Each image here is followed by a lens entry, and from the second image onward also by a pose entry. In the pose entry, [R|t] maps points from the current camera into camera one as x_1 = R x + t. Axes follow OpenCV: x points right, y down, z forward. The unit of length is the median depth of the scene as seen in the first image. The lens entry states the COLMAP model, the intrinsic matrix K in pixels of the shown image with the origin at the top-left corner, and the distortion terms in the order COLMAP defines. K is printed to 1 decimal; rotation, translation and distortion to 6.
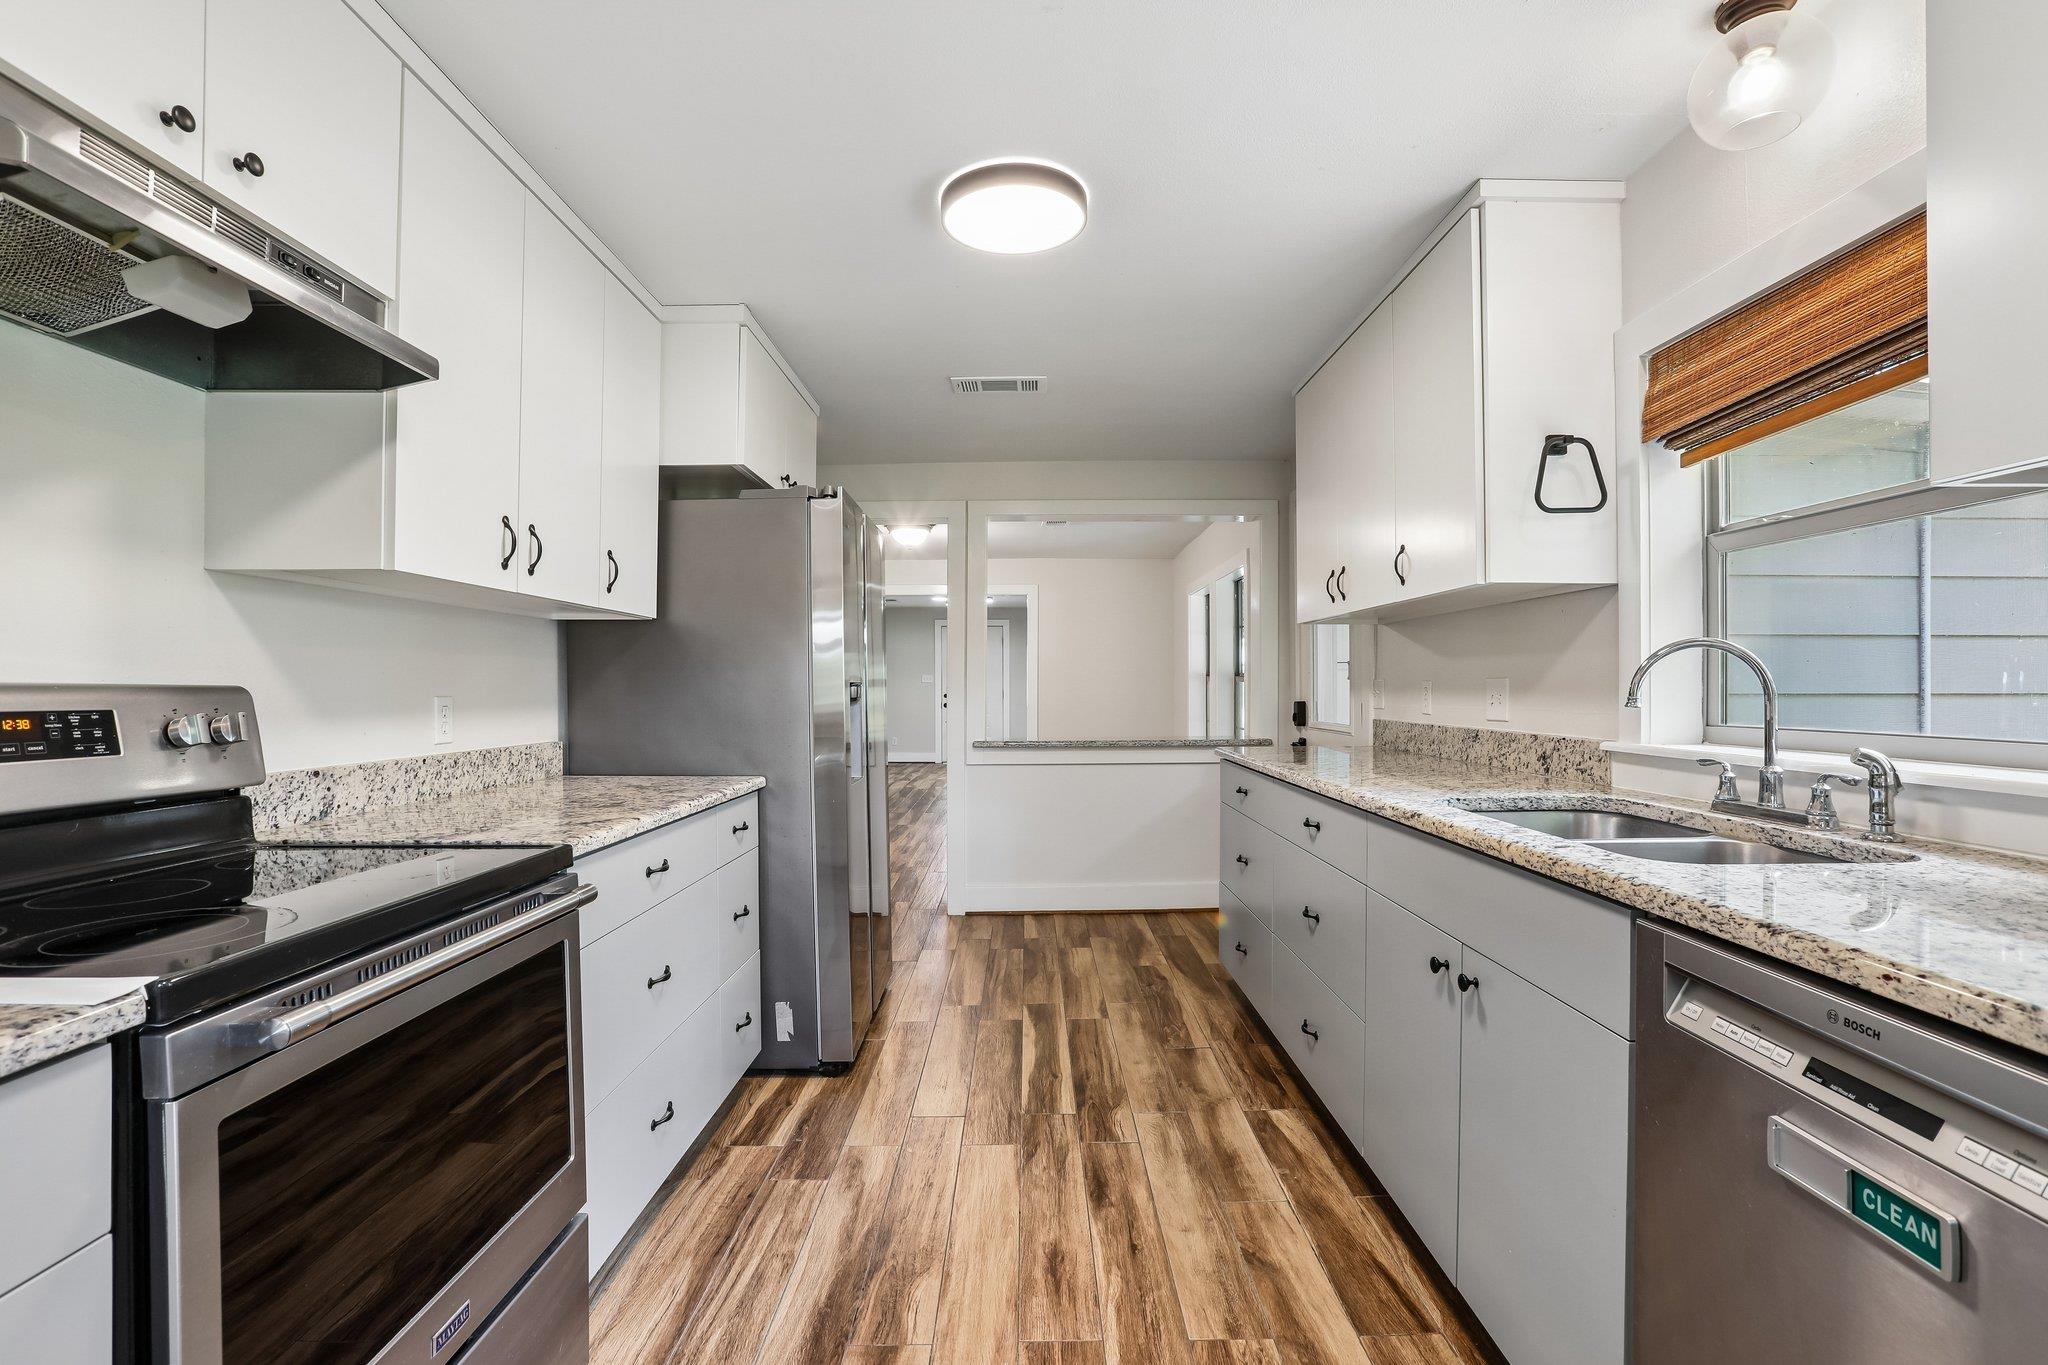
lens RADIAL K [[919.4, 0, 1021.1], [0, 919.4, 682.4], [0, 0, 1]] dist [-0.053722, 0.031108]
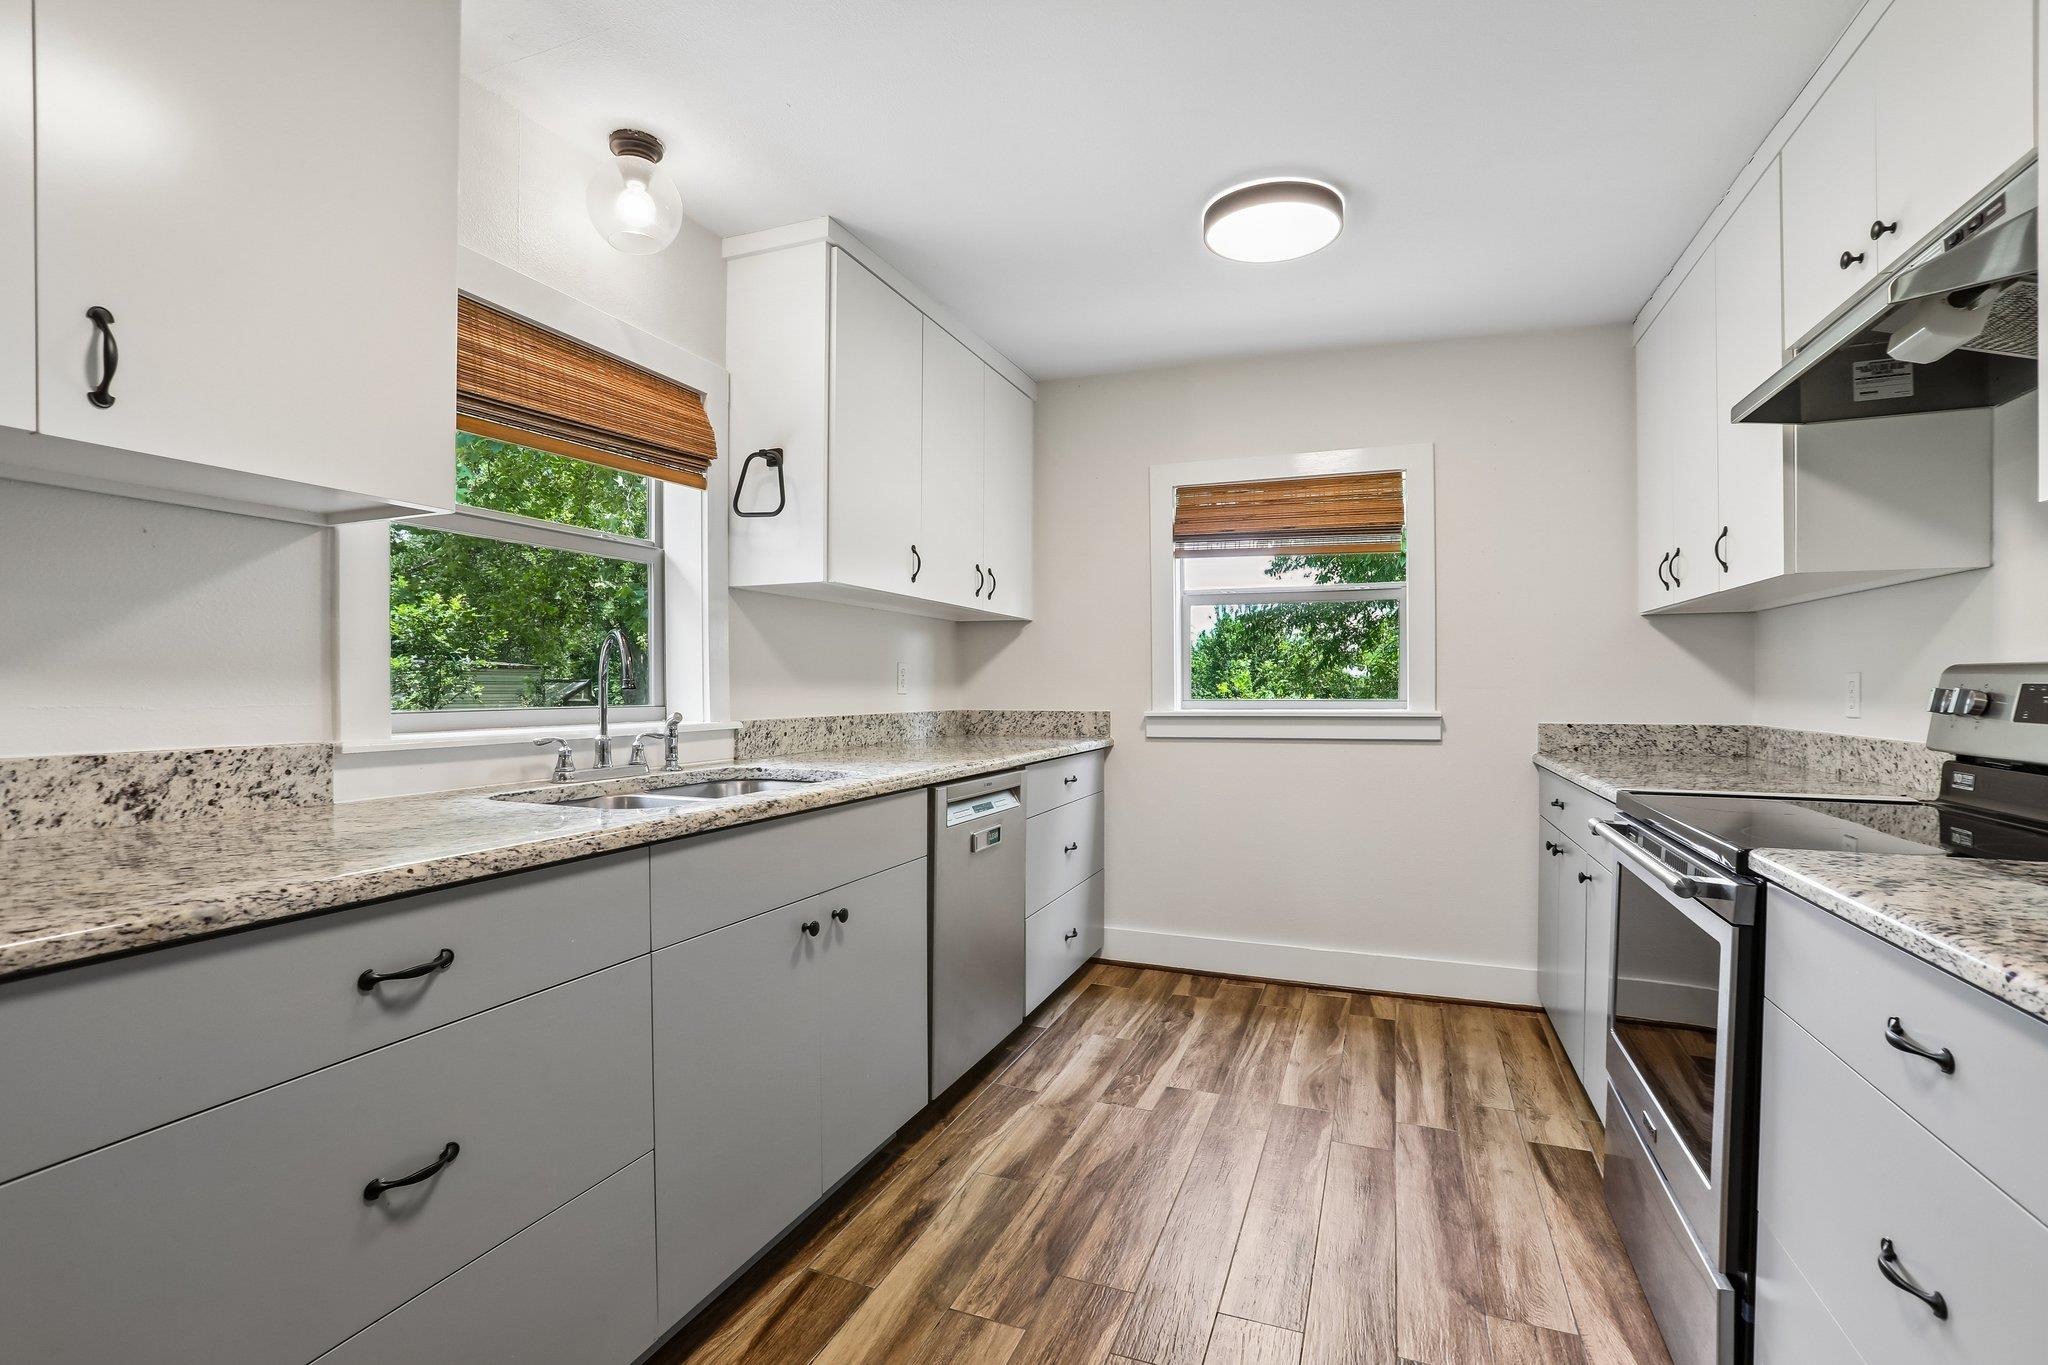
lens RADIAL K [[919.4, 0, 1021.1], [0, 919.4, 682.4], [0, 0, 1]] dist [-0.053722, 0.031108]
pose [[-0.929297, -0.001798, 0.369329, -0.157510], [-0.005921, 0.999932, -0.010031, 0.024645], [-0.369286, -0.011509, -0.929244, 1.751137]]
